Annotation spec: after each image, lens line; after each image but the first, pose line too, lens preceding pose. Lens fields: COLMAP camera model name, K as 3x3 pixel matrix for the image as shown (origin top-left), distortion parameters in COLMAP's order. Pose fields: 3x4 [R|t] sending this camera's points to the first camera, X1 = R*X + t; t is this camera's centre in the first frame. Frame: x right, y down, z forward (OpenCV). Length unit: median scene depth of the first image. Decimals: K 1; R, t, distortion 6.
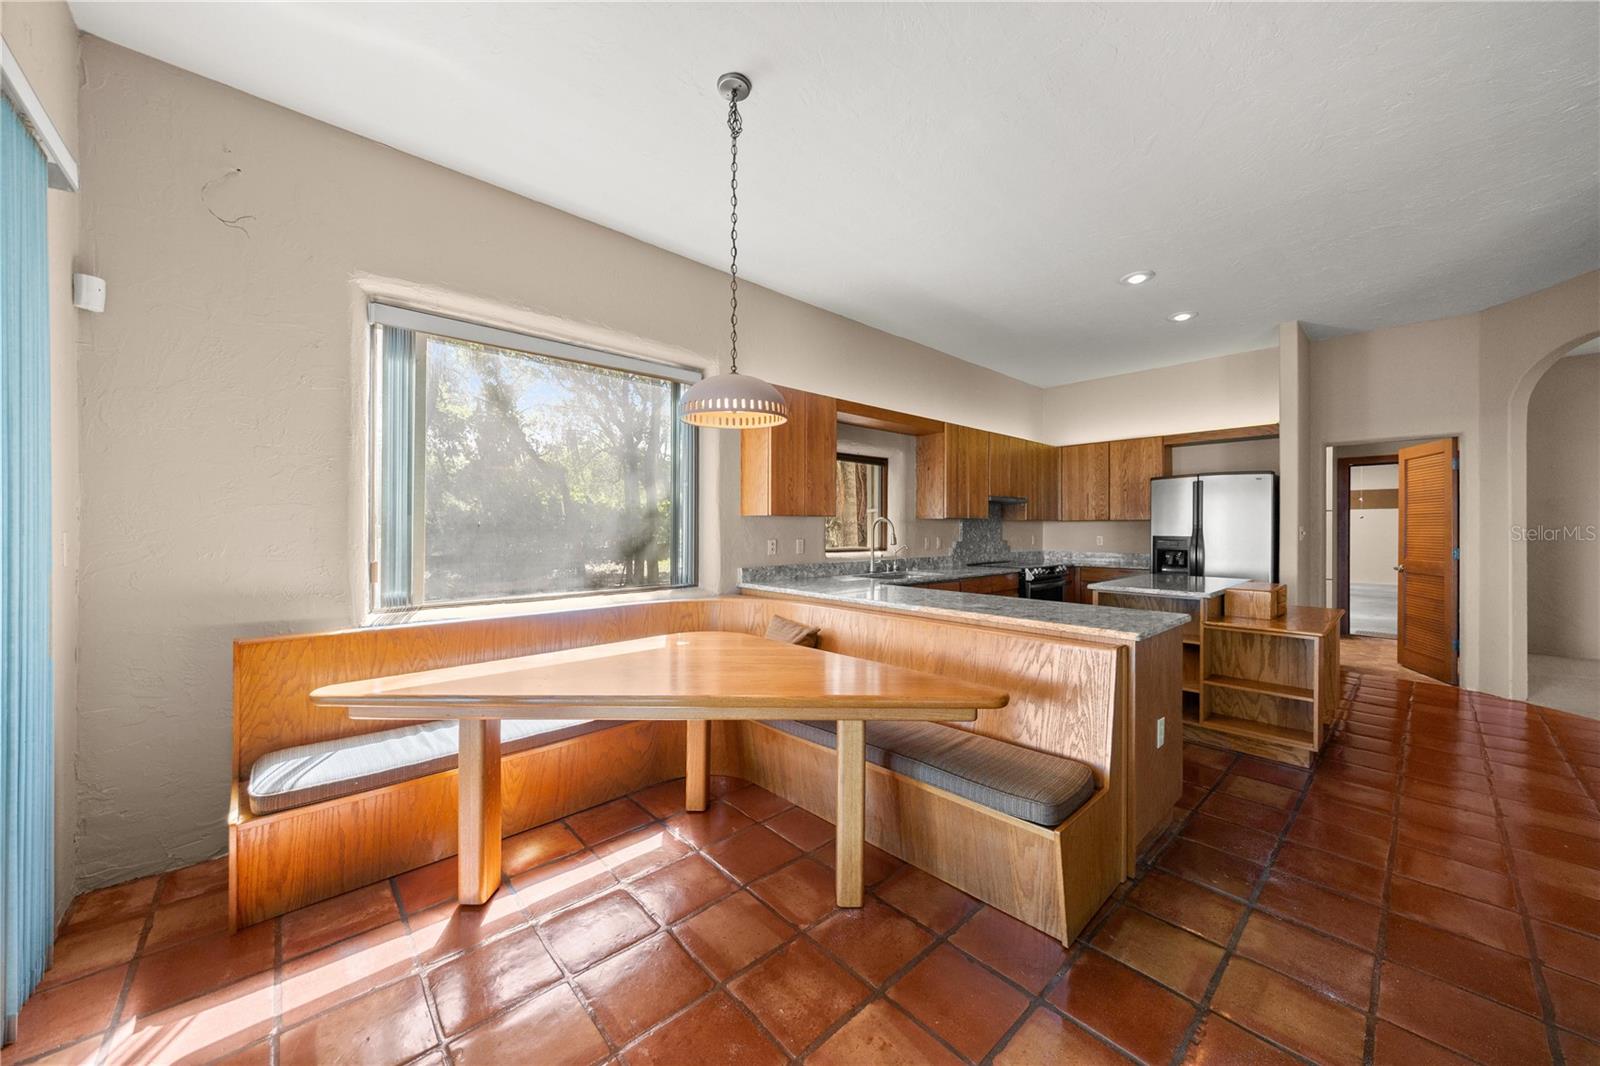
lens RADIAL K [[576.1, 0, 797.6], [0, 576.1, 528.1], [0, 0, 1]] dist [0.018535, -0.005011]
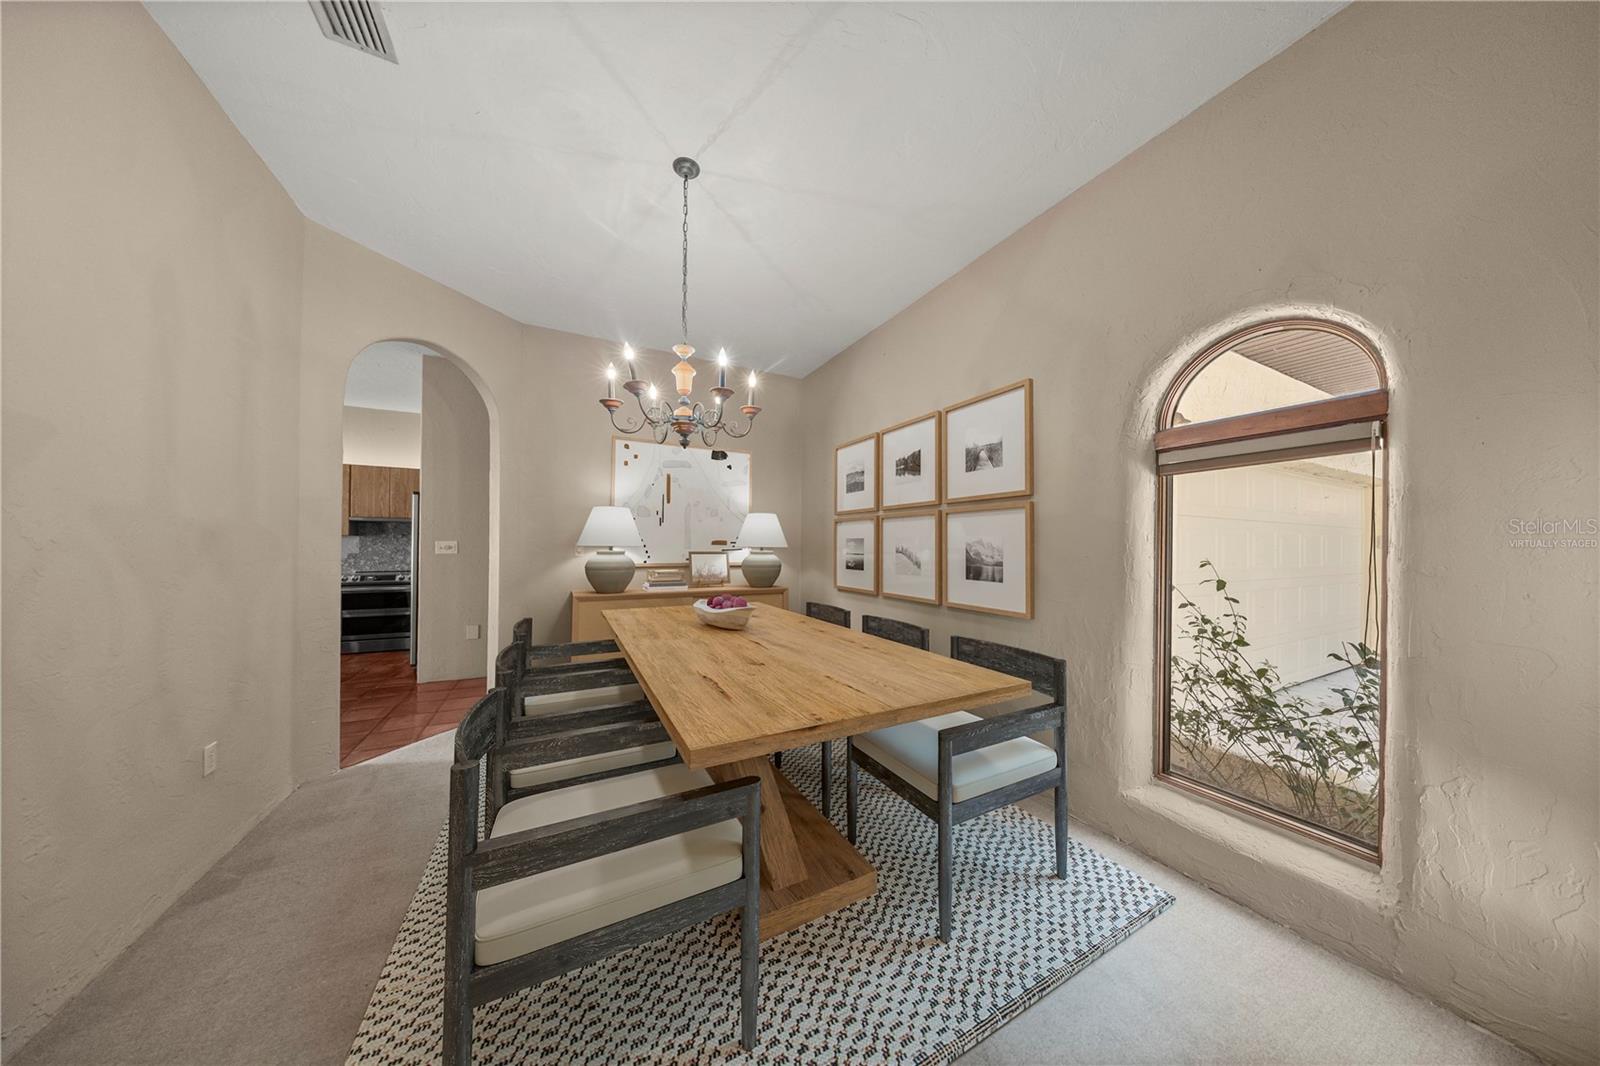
lens RADIAL K [[466.7, 0, 798.2], [0, 466.7, 539.7], [0, 0, 1]] dist [0.000113, 0.000001]
pose [[0.967511, -0.001985, -0.252819, 1.650061], [-0.001102, 0.999927, -0.012066, 0.005059], [0.252825, 0.011953, 0.967438, 0.300730]]
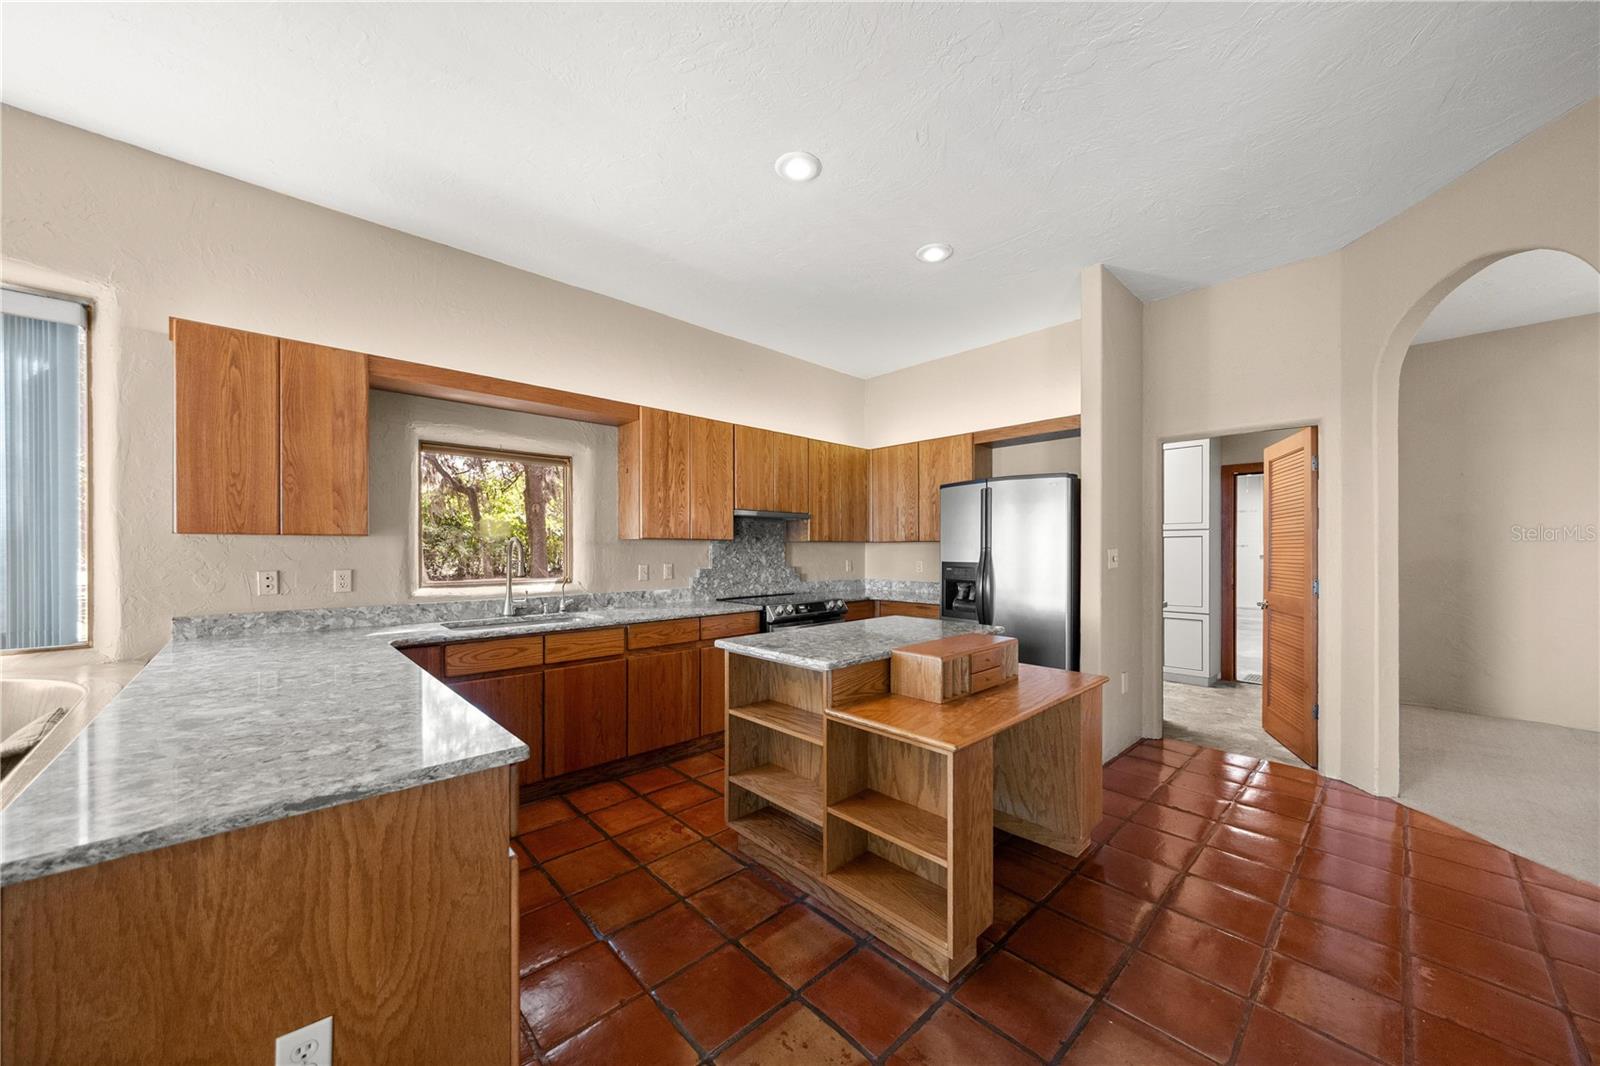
lens RADIAL K [[559.8, 0, 809.7], [0, 559.8, 550.6], [0, 0, 1]] dist [0.005778, -0.000023]
pose [[0.999929, -0.000873, 0.011851, 0.460546], [0.000857, 0.999999, 0.001399, -0.002459], [-0.011852, -0.001389, 0.999929, 0.288715]]
